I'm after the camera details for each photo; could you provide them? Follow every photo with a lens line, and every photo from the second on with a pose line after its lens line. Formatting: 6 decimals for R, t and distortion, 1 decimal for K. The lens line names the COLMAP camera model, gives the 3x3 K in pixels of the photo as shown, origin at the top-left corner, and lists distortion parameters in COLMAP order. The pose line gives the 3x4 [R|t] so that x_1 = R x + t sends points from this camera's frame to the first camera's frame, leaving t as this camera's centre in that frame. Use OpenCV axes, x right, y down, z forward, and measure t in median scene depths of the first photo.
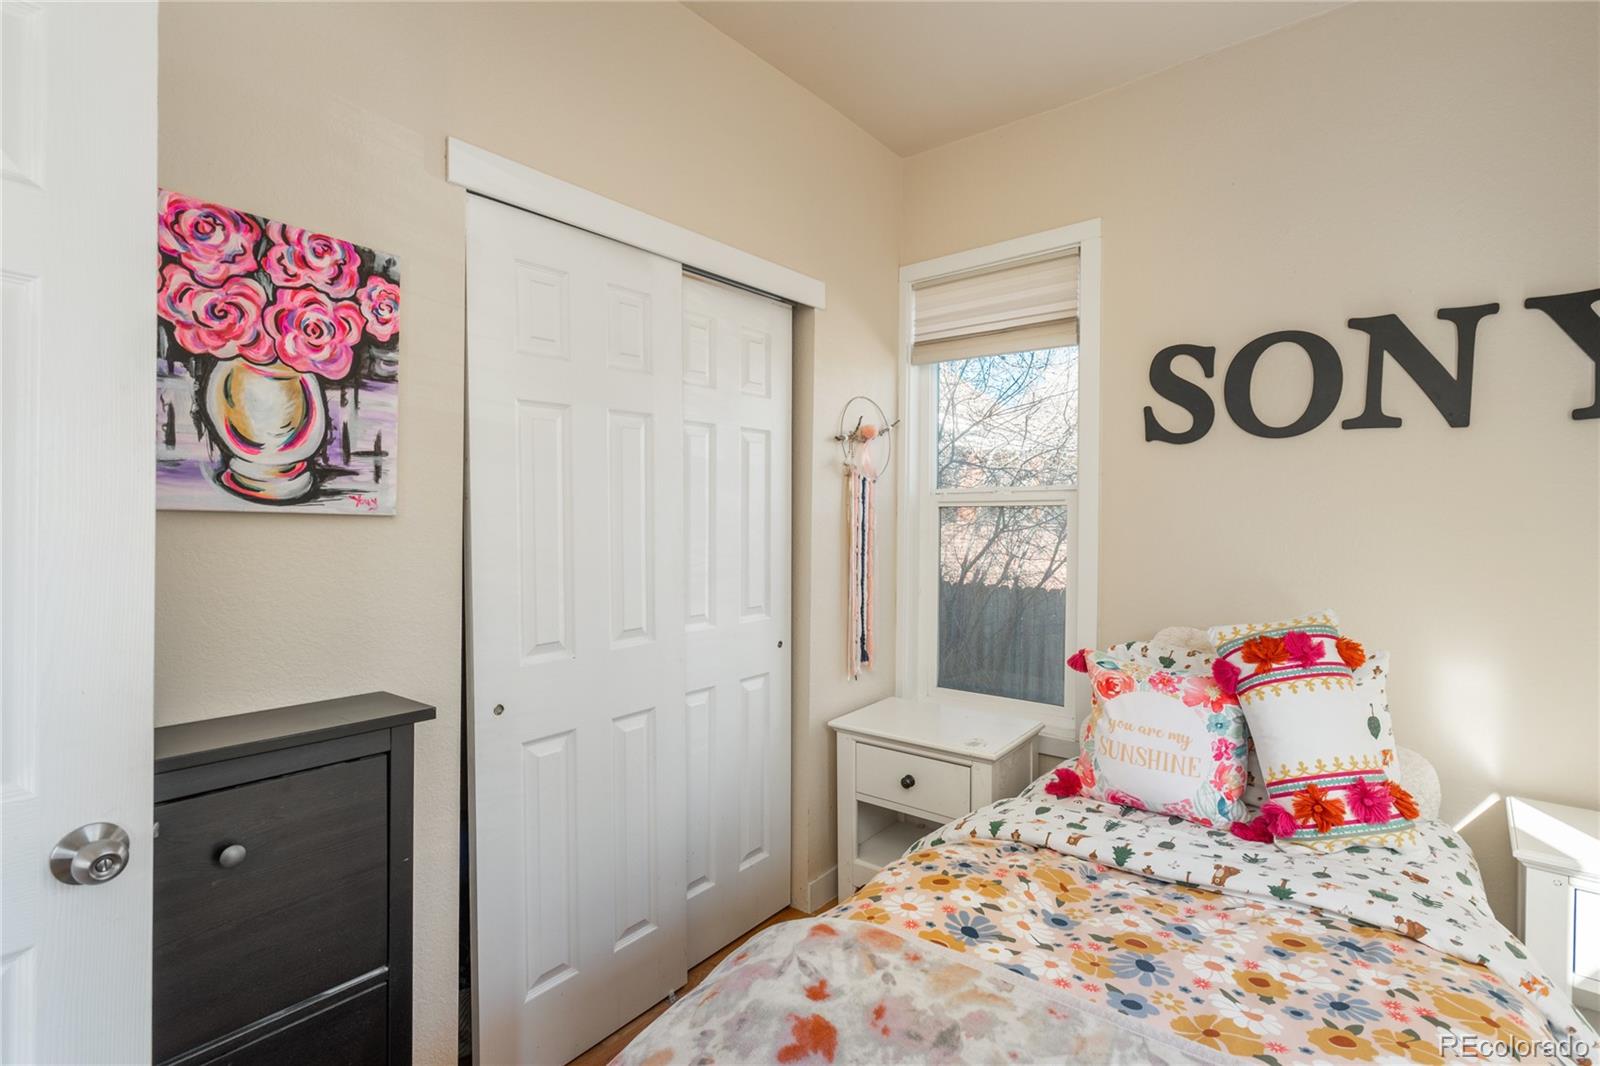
lens RADIAL K [[743.0, 0, 799.0], [0, 743.0, 540.1], [0, 0, 1]] dist [-0.003577, -0.000757]
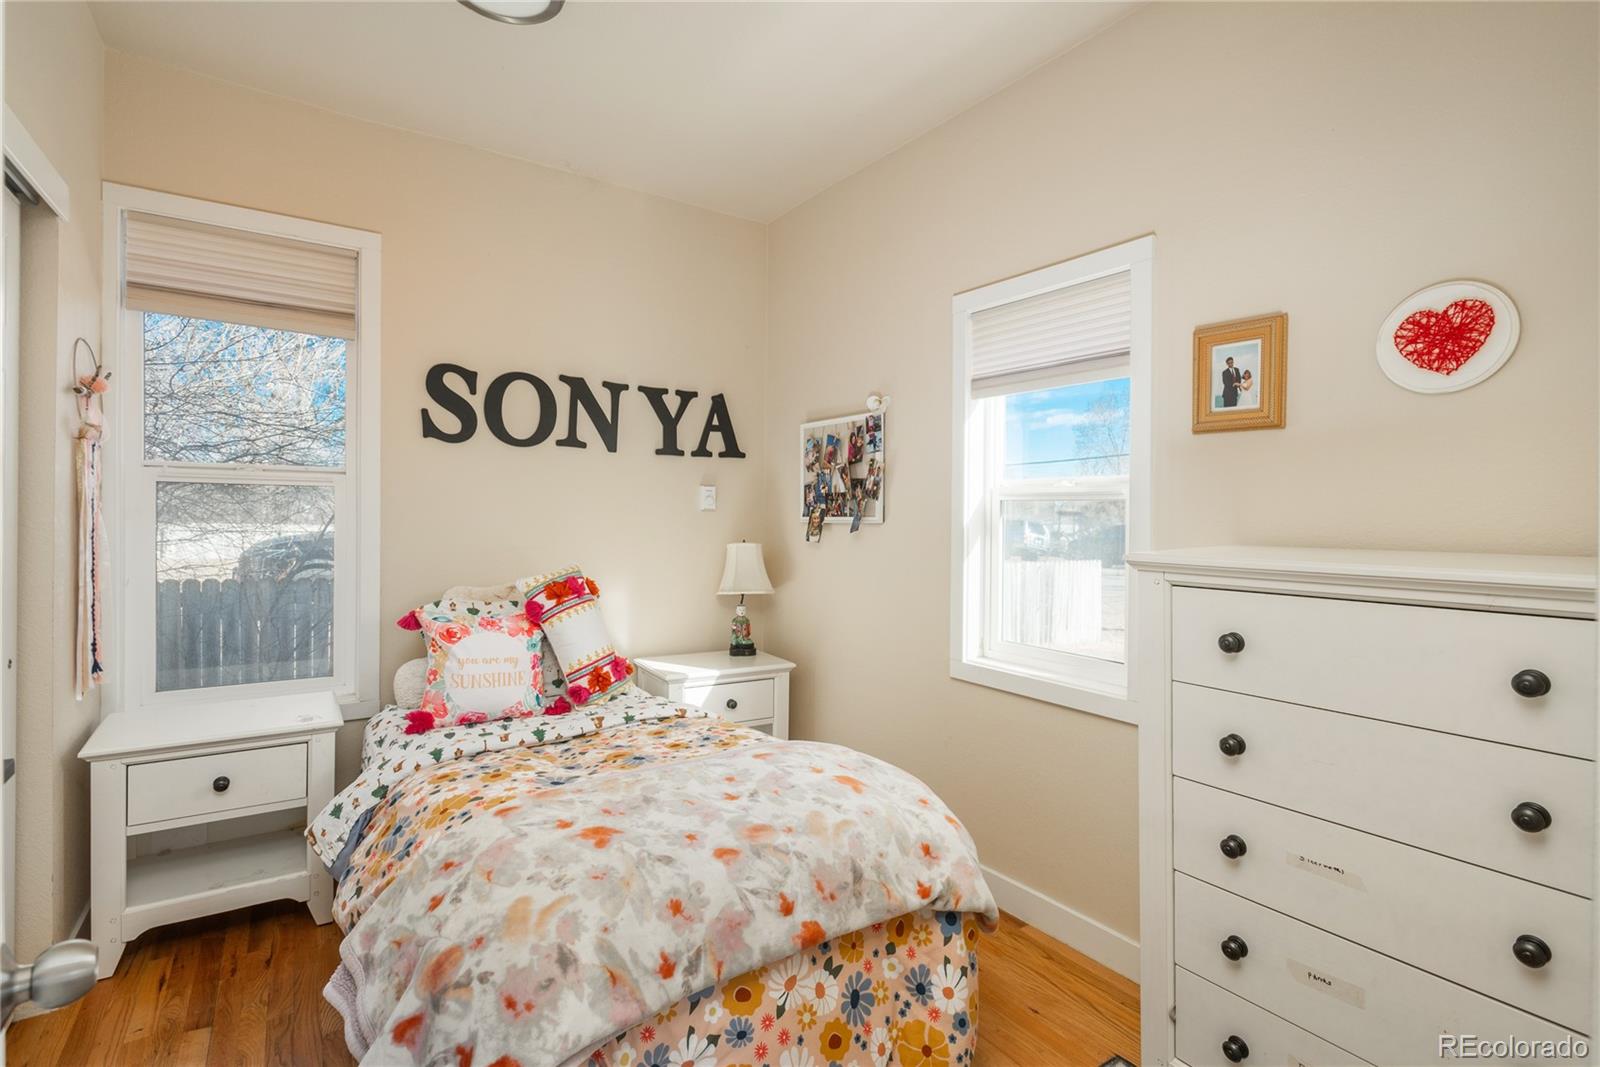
lens RADIAL K [[758.7, 0, 800.0], [0, 758.7, 533.5], [0, 0, 1]] dist [-0.008199, -0.000082]
pose [[0.300137, -0.023169, 0.953615, -0.691916], [0.005648, 0.999731, 0.022512, -0.000257], [-0.953879, -0.001371, 0.300187, 0.056270]]
